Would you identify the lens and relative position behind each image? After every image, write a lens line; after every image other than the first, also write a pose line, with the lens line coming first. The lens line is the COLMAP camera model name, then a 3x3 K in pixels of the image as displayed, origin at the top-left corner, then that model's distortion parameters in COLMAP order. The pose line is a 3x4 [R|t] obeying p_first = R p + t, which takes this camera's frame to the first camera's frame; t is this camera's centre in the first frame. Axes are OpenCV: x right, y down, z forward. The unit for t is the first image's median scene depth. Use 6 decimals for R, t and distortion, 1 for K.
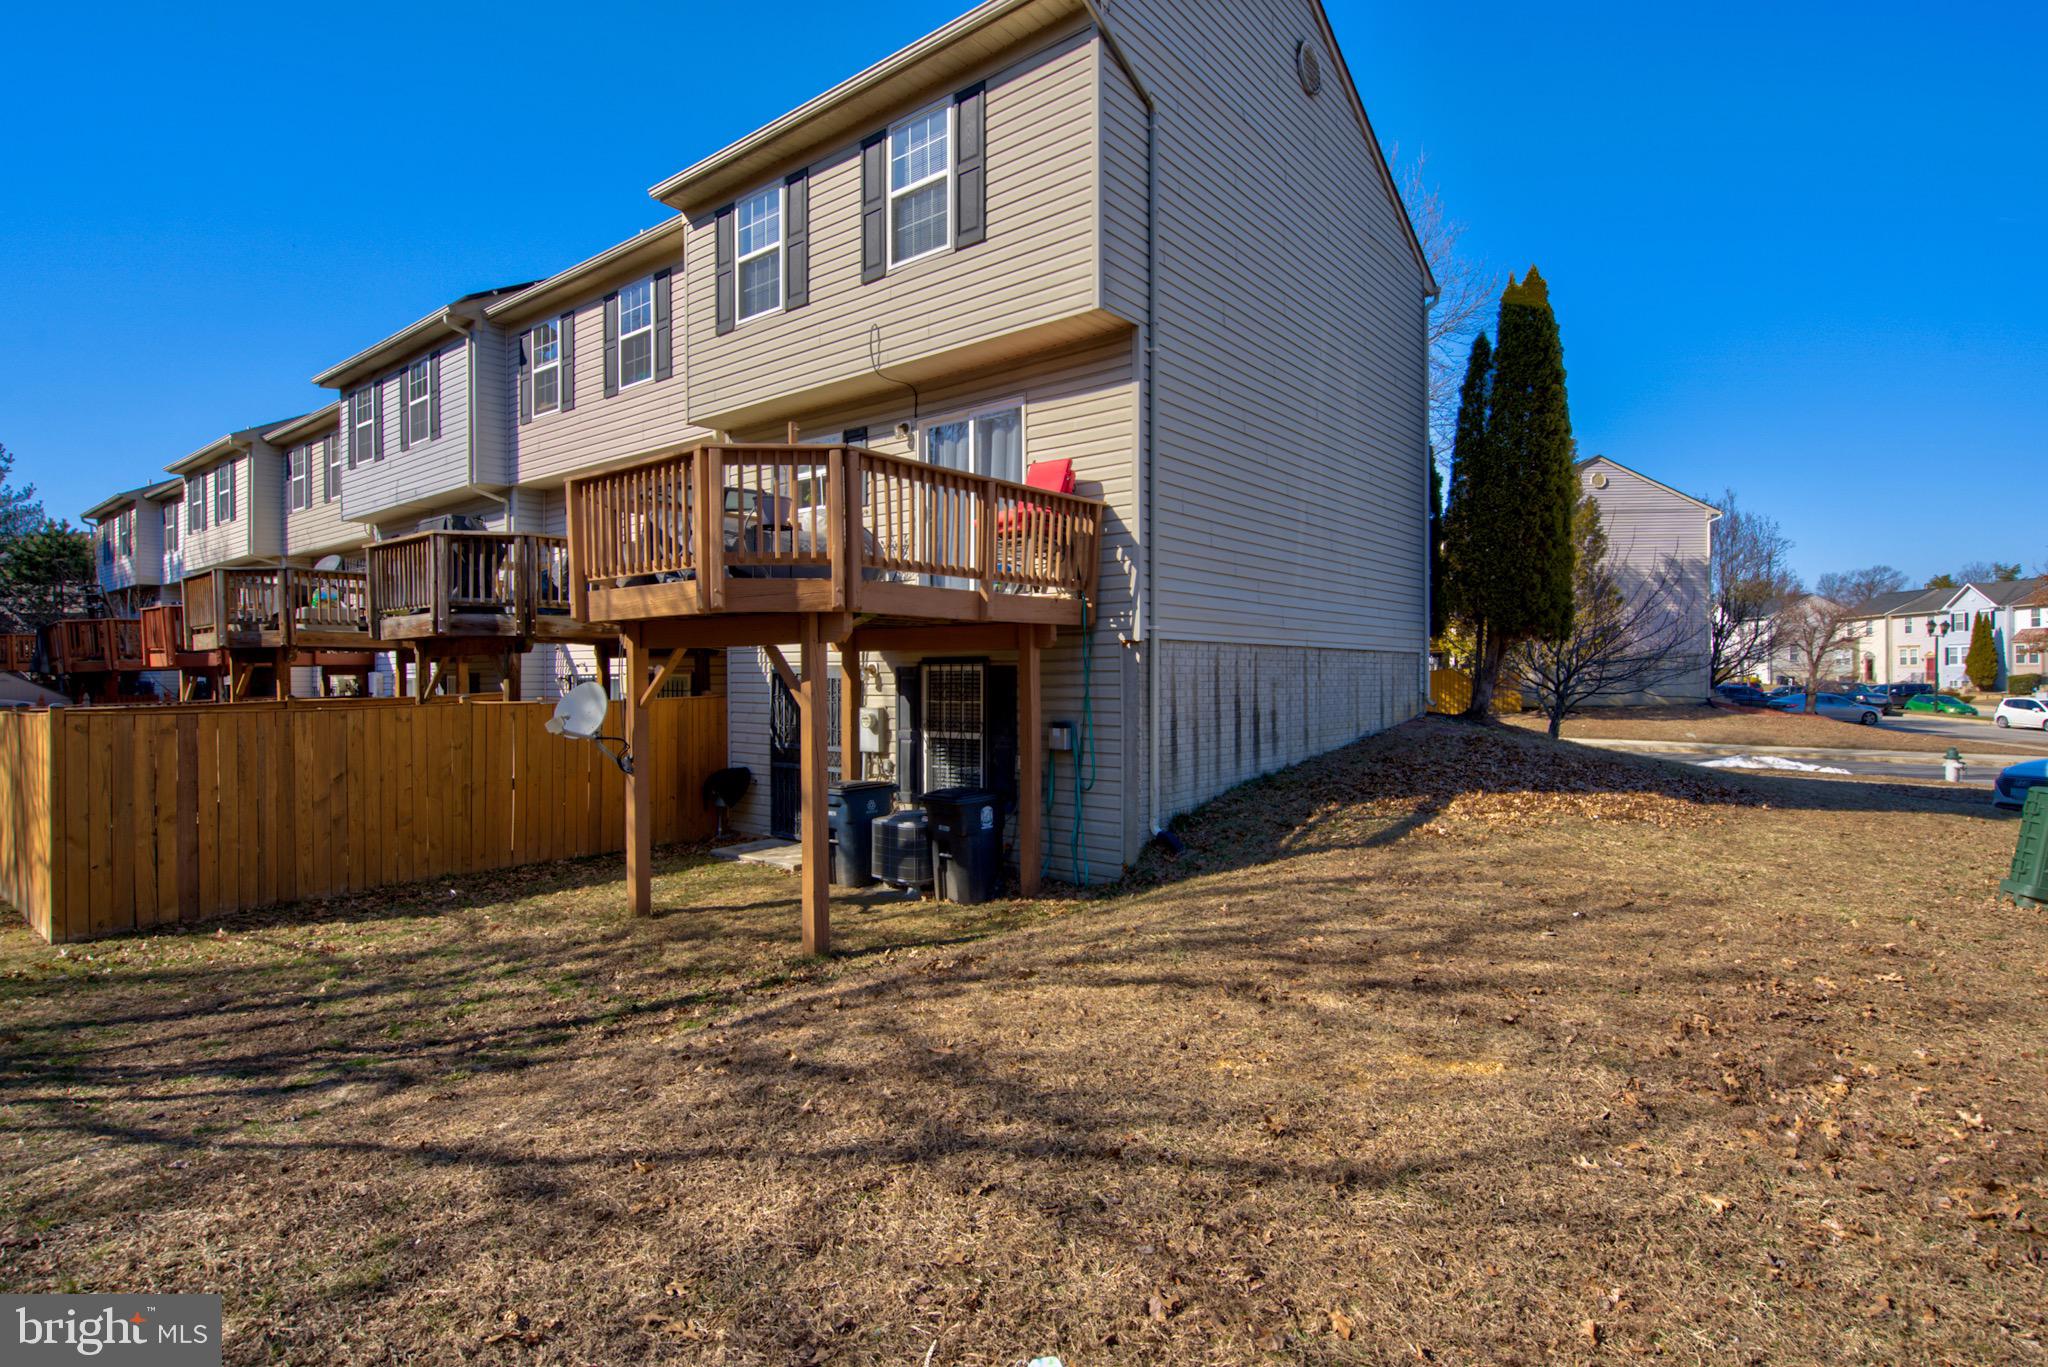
lens RADIAL K [[1011.4, 0, 1029.1], [0, 1011.4, 680.2], [0, 0, 1]] dist [0.004635, -0.000983]
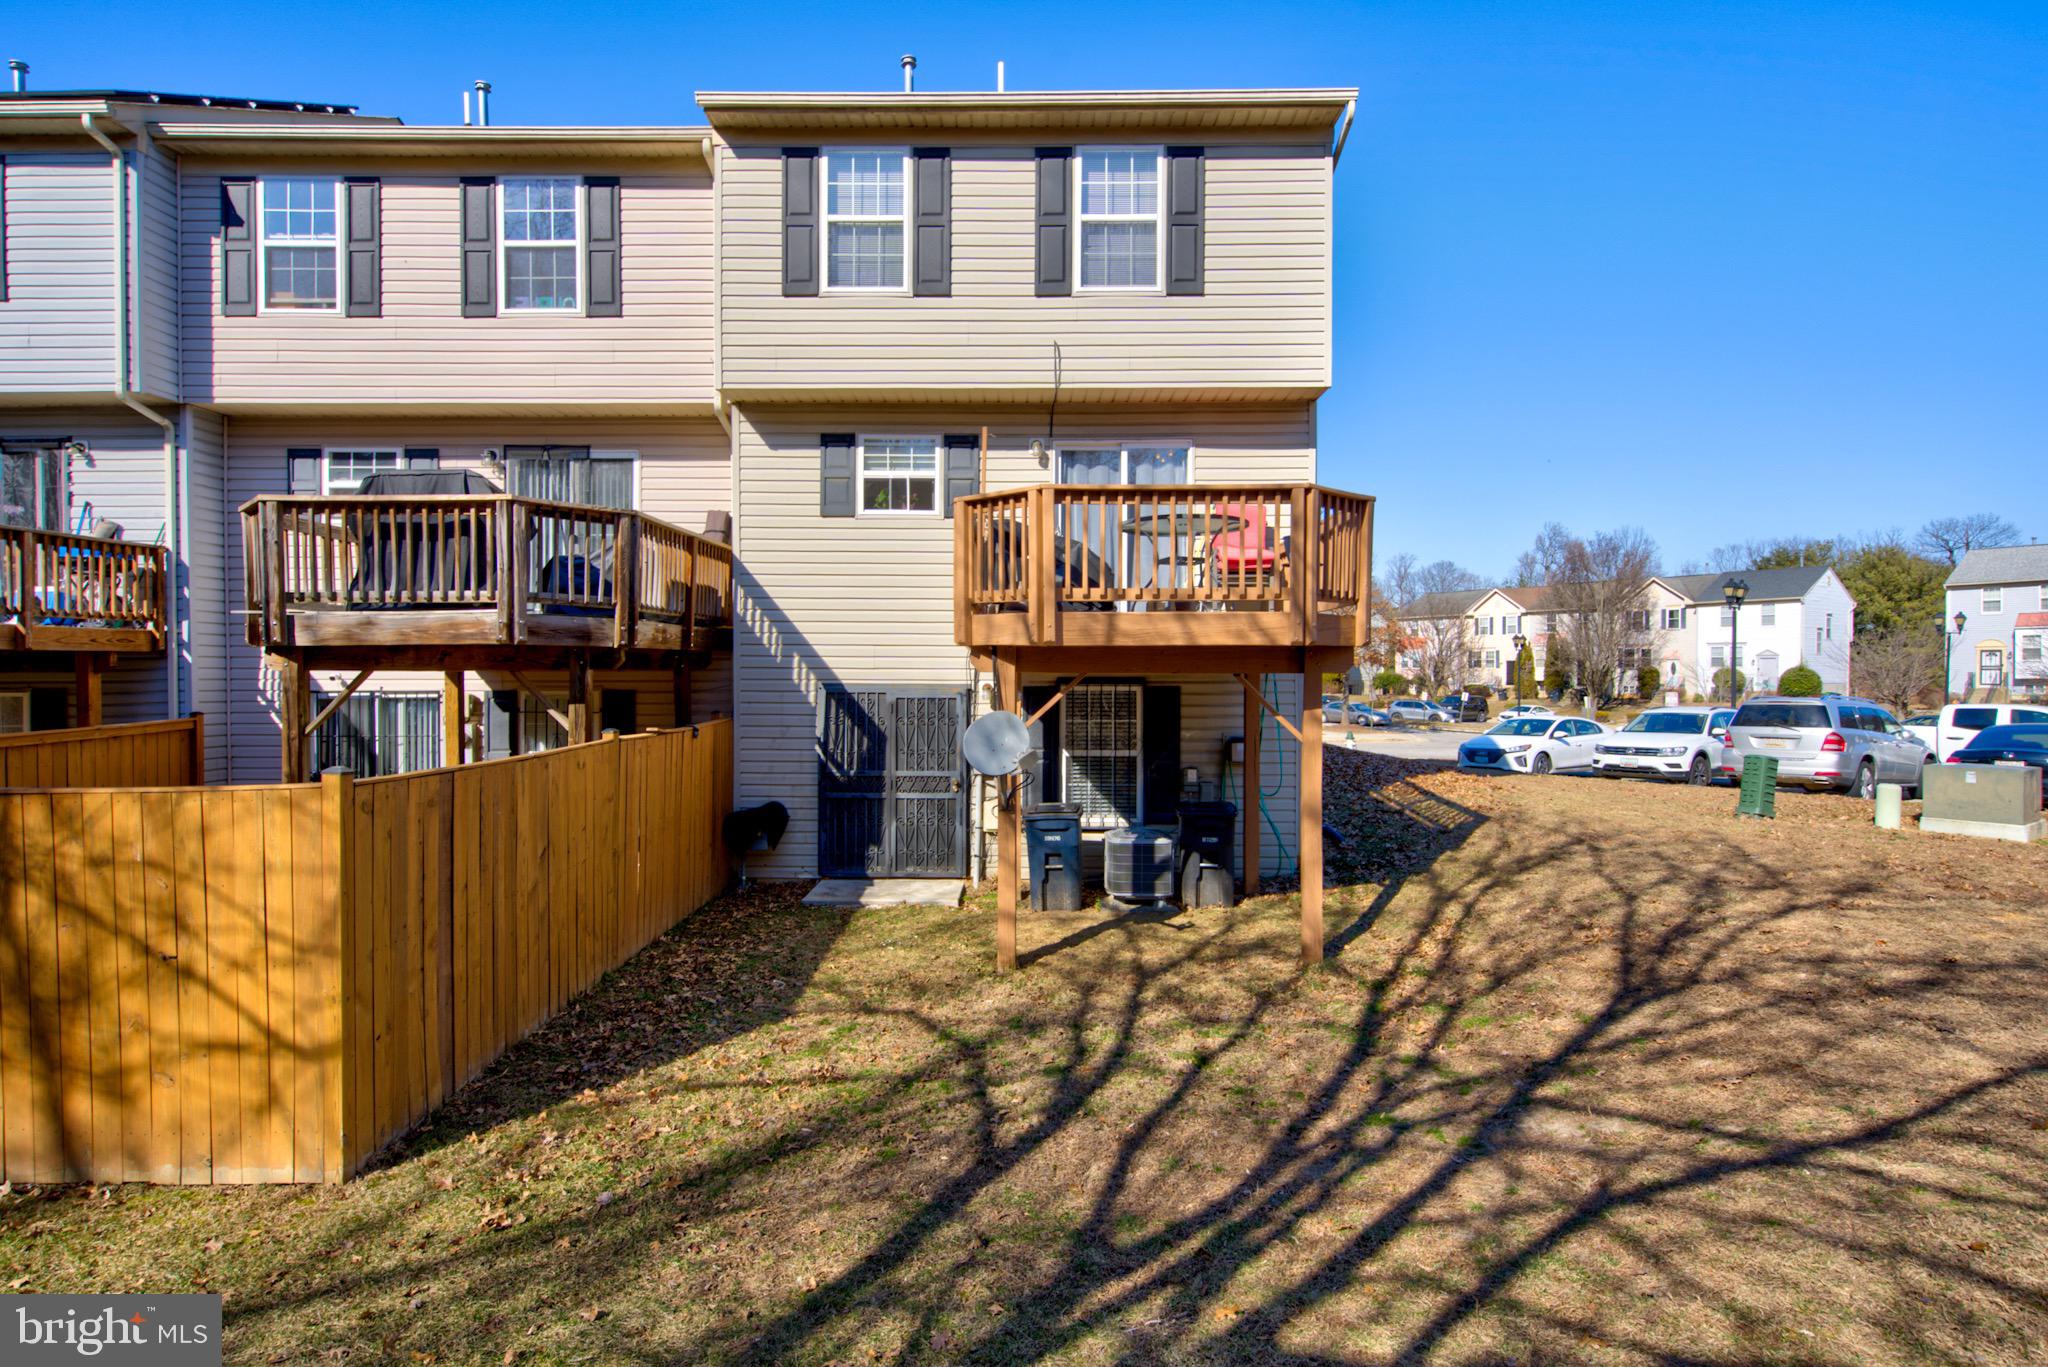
lens RADIAL K [[1011.4, 0, 1029.6], [0, 1011.4, 686.4], [0, 0, 1]] dist [0.004635, -0.000983]
pose [[0.786038, -0.003374, 0.618169, -0.767657], [0.000532, 0.999988, 0.004782, -0.018759], [-0.618178, -0.003430, 0.786031, 0.233611]]
